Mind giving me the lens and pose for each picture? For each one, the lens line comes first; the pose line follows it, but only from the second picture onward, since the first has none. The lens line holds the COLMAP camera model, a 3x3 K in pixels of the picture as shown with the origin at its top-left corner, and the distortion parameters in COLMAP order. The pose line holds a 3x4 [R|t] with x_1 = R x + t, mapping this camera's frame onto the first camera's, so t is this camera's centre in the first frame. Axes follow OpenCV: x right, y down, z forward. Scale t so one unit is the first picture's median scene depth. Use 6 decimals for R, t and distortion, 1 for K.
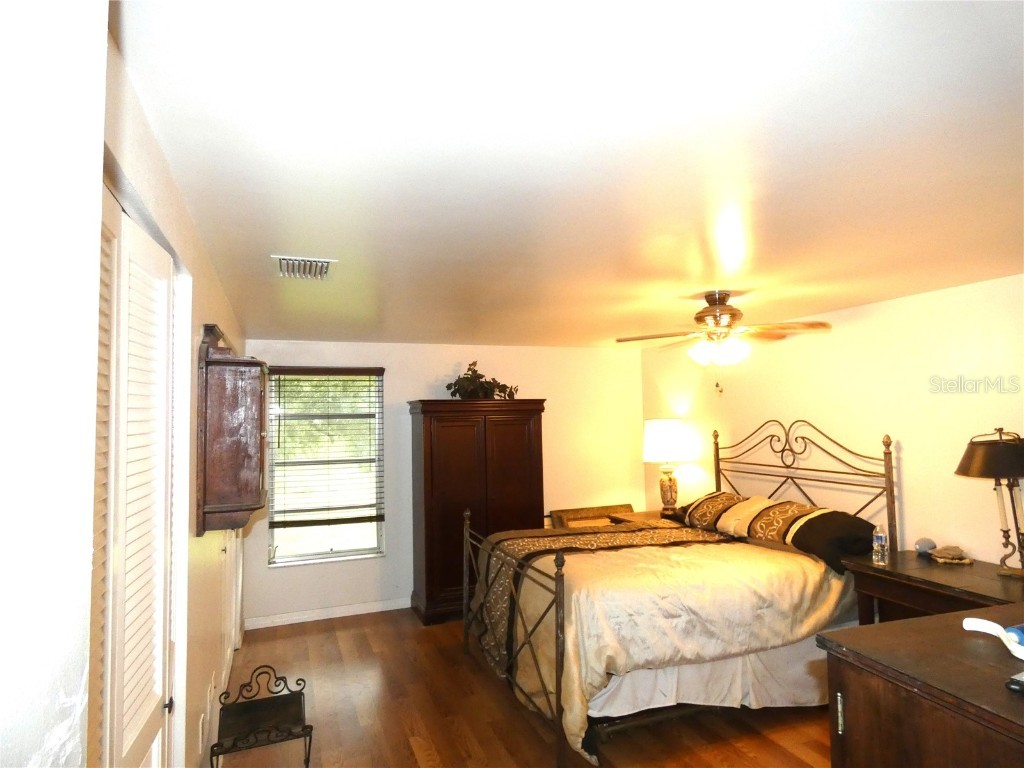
lens RADIAL K [[610.8, 0, 514.4], [0, 610.8, 387.3], [0, 0, 1]] dist [0.002625, -0.007125]
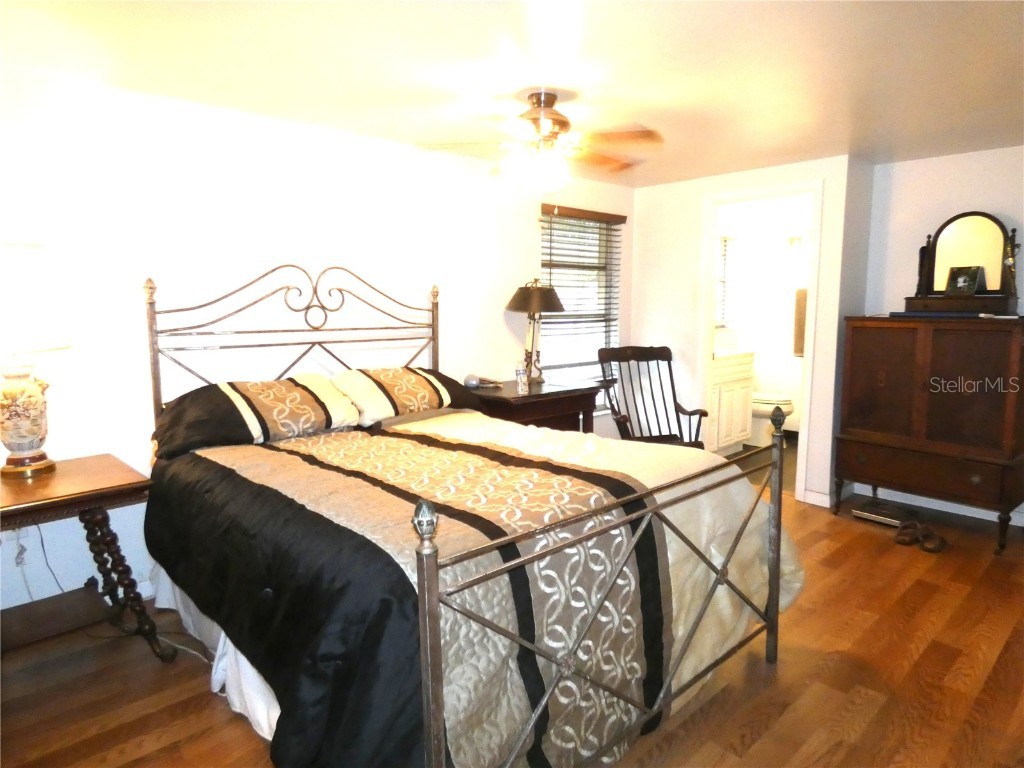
lens RADIAL K [[610.8, 0, 509.6], [0, 610.8, 386.9], [0, 0, 1]] dist [0.002625, -0.007125]
pose [[-0.357129, -0.075415, 0.931006, -0.340758], [-0.012976, 0.997040, 0.075786, 0.143232], [-0.933965, 0.014985, -0.357050, 1.064477]]
